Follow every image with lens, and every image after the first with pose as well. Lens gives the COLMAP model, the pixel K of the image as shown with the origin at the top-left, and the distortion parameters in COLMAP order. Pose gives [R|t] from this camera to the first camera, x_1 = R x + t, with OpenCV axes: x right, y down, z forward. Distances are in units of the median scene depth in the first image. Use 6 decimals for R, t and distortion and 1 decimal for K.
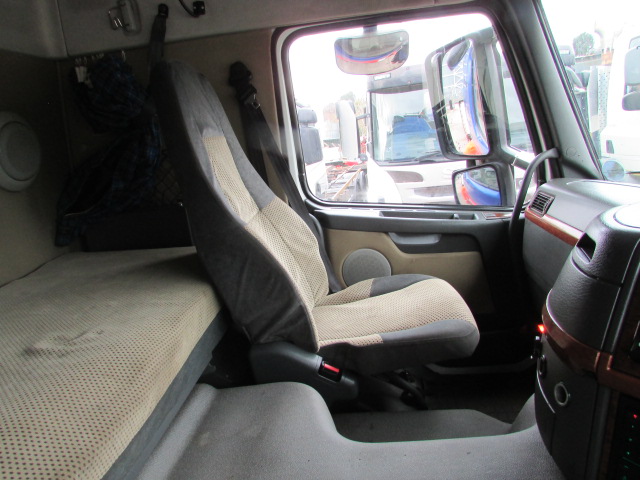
lens RADIAL K [[450.0, 0, 309.8], [0, 450.0, 240.0], [0, 0, 1]] dist [-0.023564, 0.003521]
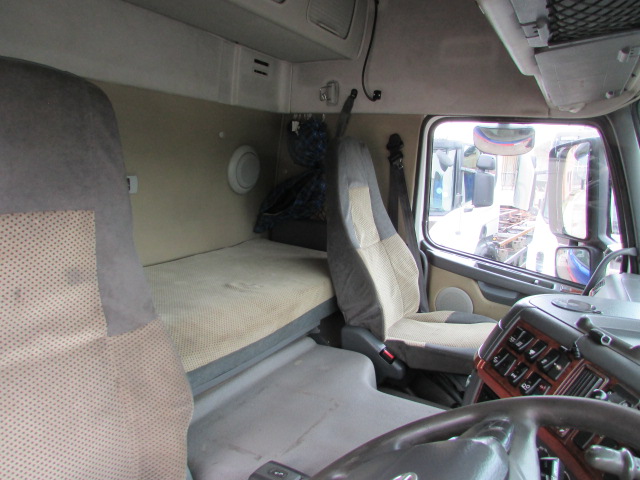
lens RADIAL K [[450.0, 0, 309.8], [0, 450.0, 240.0], [0, 0, 1]] dist [-0.023564, 0.003521]
pose [[0.894253, 0.231482, -0.383051, 0.219973], [-0.245266, 0.969366, 0.013212, -0.029460], [0.374375, 0.082135, 0.923633, -0.382129]]
